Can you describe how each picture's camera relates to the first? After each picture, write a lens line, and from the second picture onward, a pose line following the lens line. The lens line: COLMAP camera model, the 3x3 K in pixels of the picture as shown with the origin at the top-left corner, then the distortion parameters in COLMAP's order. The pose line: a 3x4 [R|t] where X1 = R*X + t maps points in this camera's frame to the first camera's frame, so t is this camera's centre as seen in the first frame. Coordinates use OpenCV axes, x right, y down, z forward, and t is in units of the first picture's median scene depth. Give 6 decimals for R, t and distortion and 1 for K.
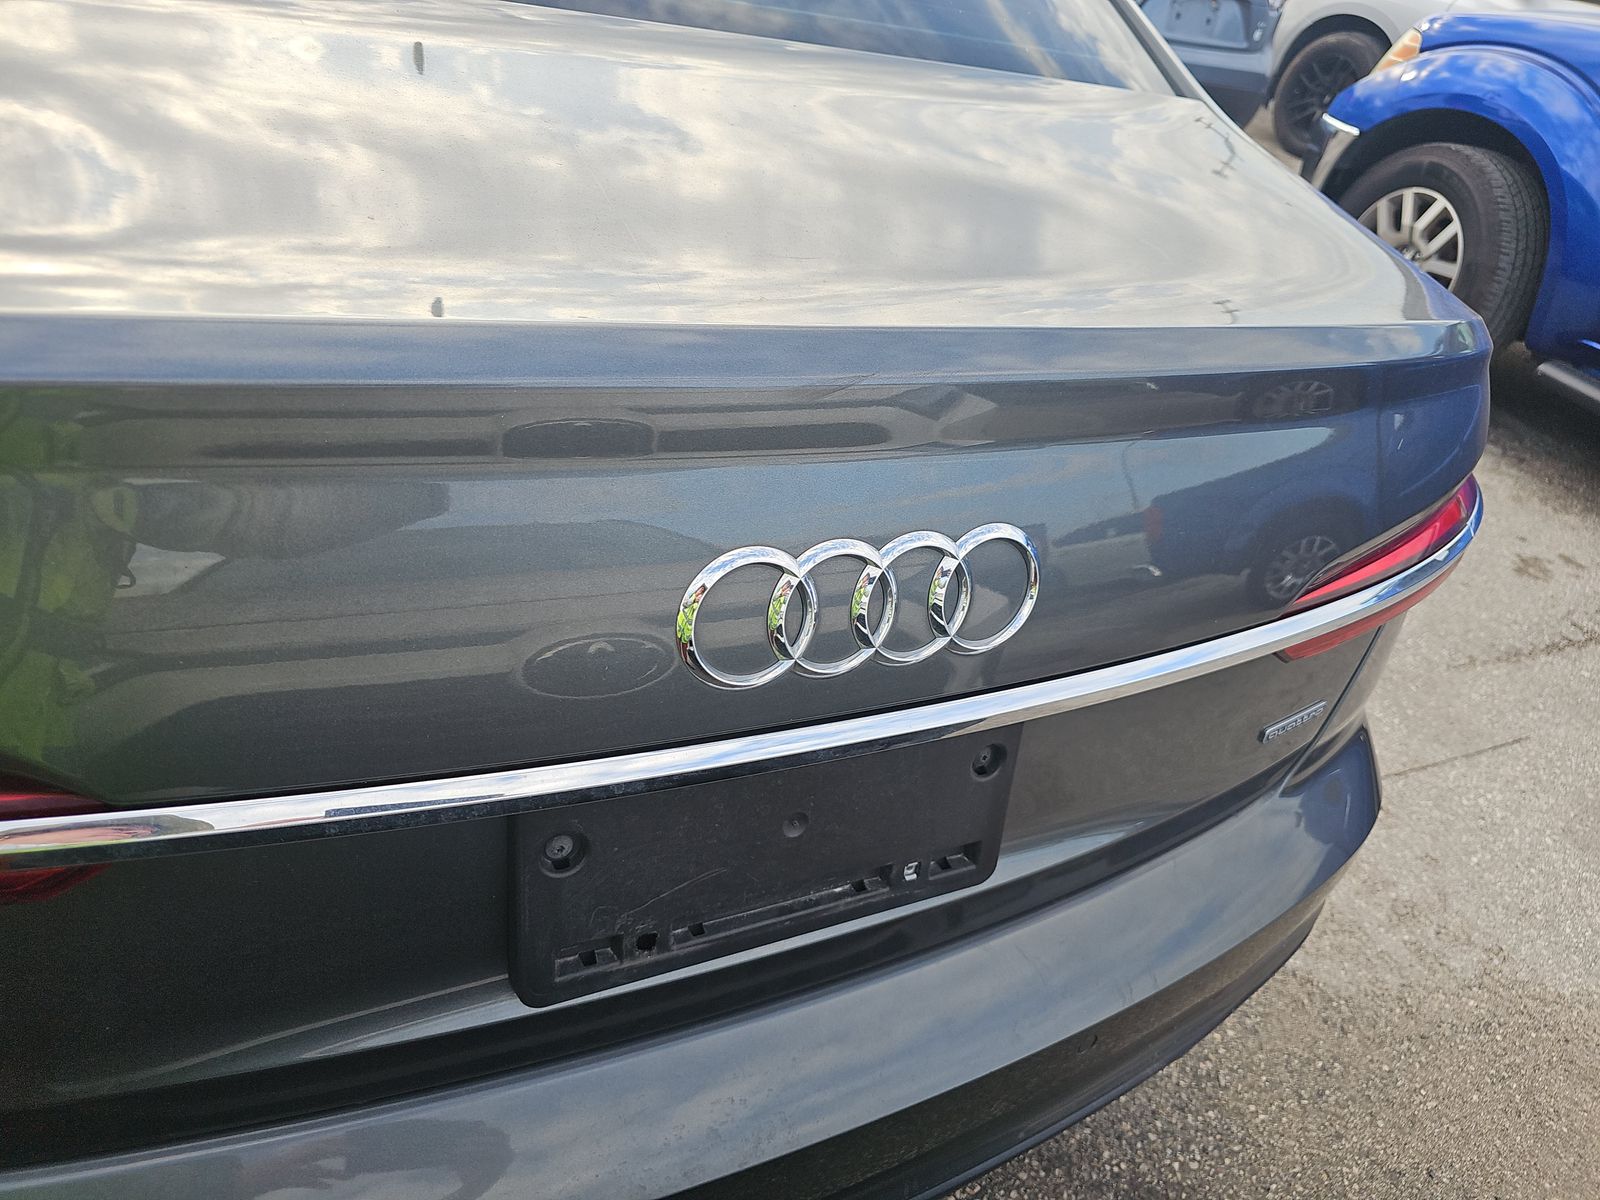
lens RADIAL K [[1090.7, 0, 796.3], [0, 1090.7, 635.5], [0, 0, 1]] dist [0.002766, 0.000397]
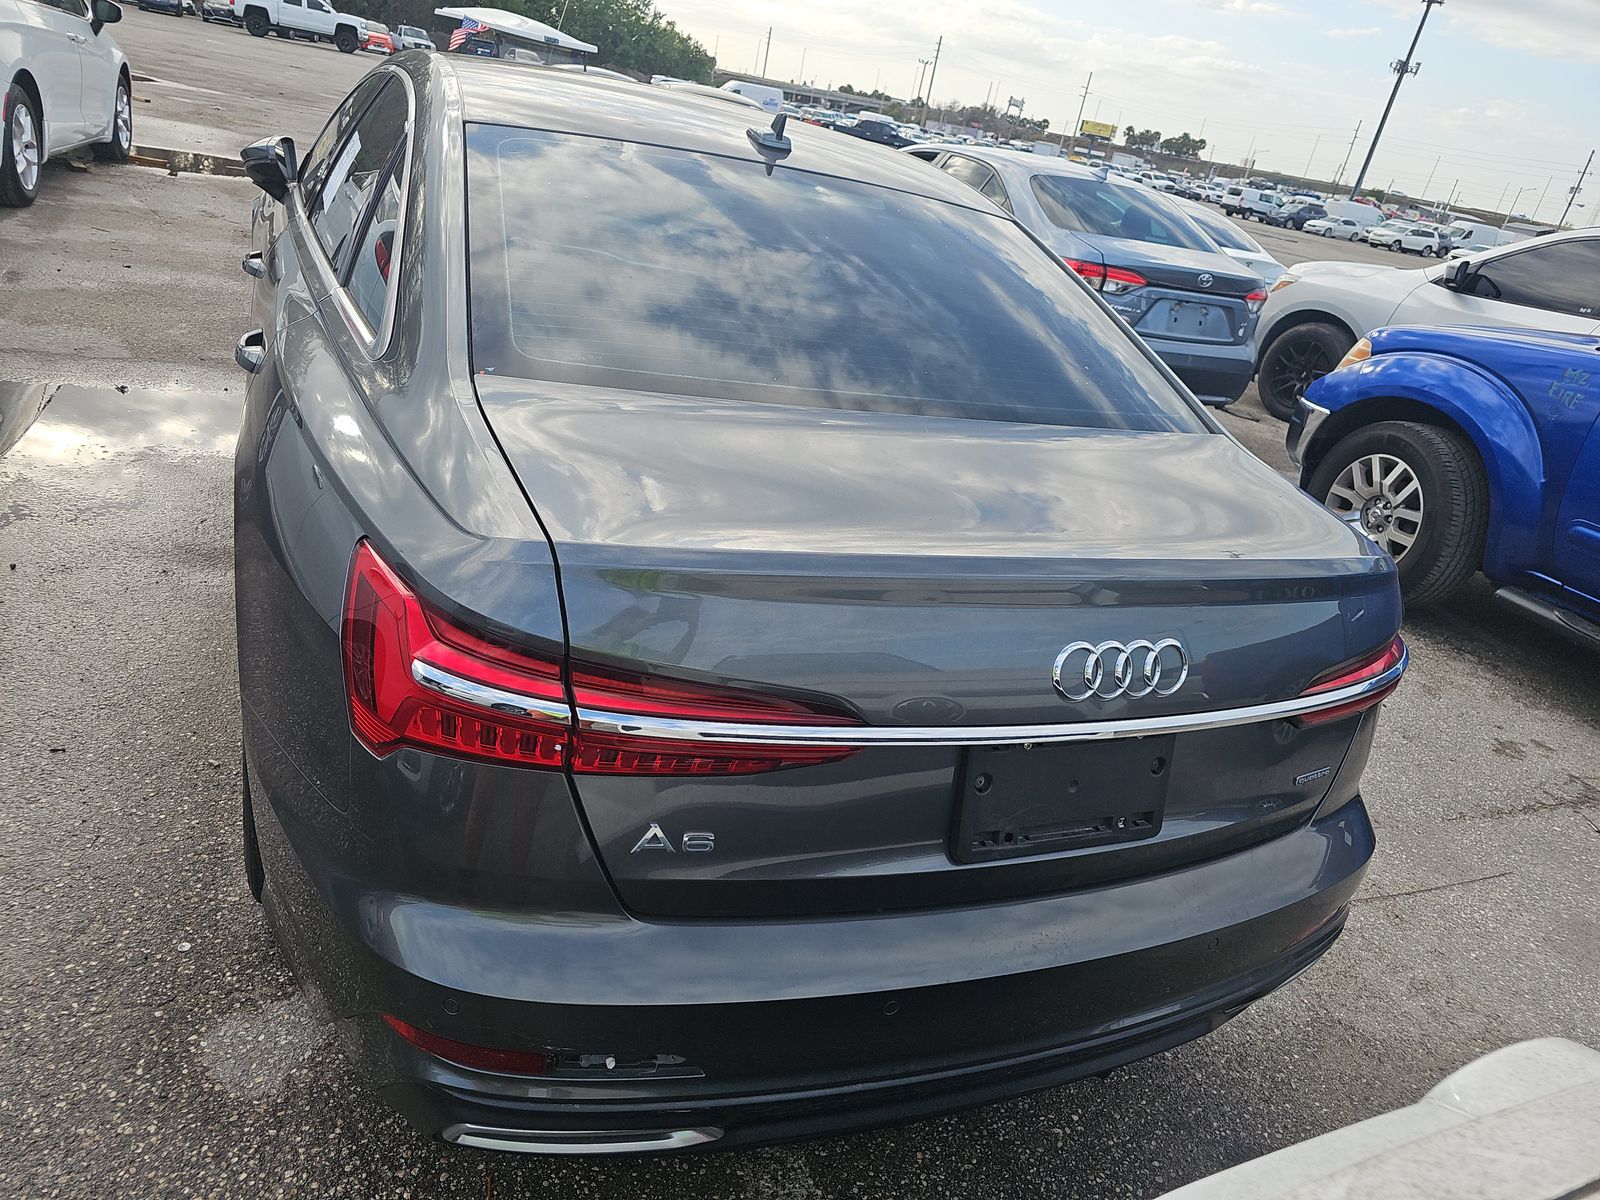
lens RADIAL K [[1085.8, 0, 798.8], [0, 1085.8, 622.6], [0, 0, 1]] dist [0.054605, -0.043111]
pose [[0.999952, 0.002282, -0.009557, -0.099965], [-0.004300, 0.976199, -0.216835, 0.063558], [0.008835, 0.216866, 0.976162, -0.220545]]
